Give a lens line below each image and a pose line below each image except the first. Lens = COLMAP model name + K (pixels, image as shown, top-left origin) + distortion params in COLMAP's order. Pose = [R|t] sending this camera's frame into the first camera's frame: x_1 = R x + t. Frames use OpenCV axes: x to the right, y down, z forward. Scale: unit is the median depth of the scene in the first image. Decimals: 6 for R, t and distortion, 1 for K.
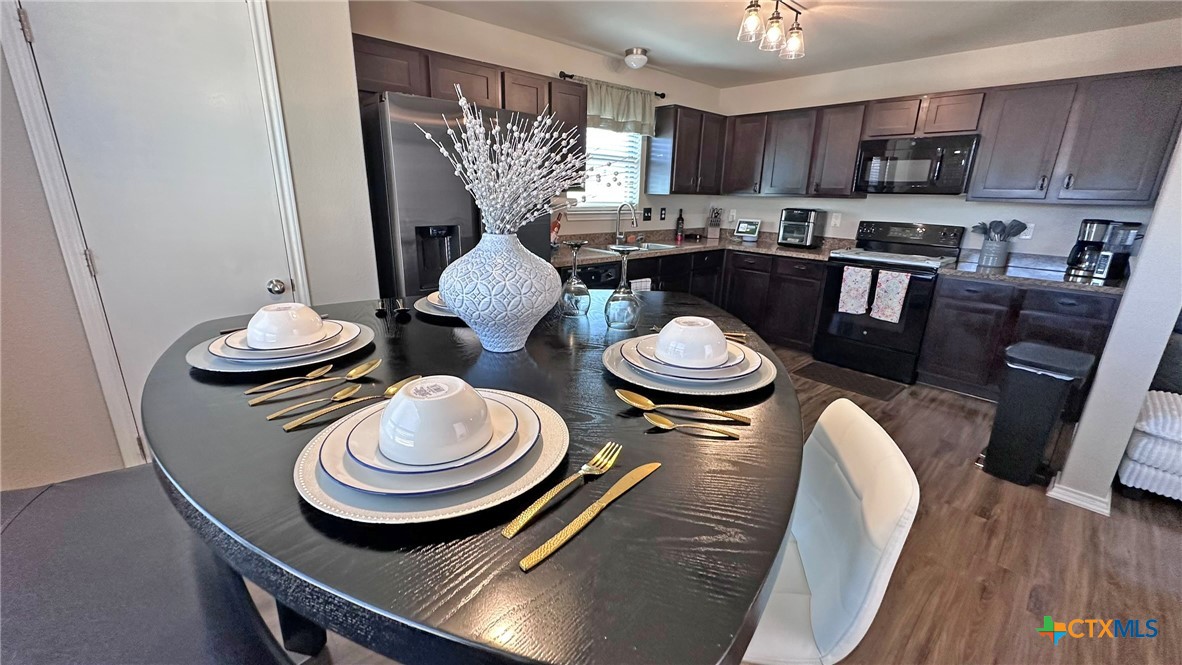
lens RADIAL K [[472.3, 0, 591.1], [0, 472.3, 332.2], [0, 0, 1]] dist [-0.001972, 0.000677]
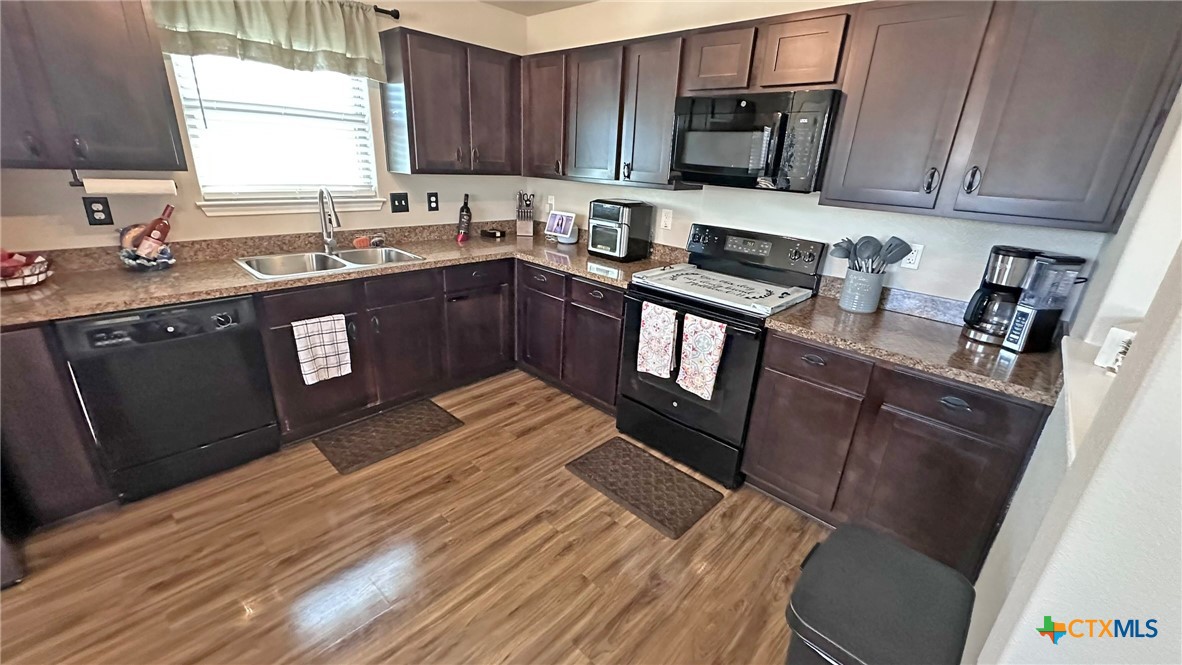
lens RADIAL K [[472.3, 0, 590.2], [0, 472.3, 332.8], [0, 0, 1]] dist [-0.001972, 0.000677]
pose [[0.996943, 0.000568, 0.078133, 0.422945], [-0.005832, 0.997725, 0.067163, -0.142100], [-0.077917, -0.067413, 0.994678, 0.381032]]
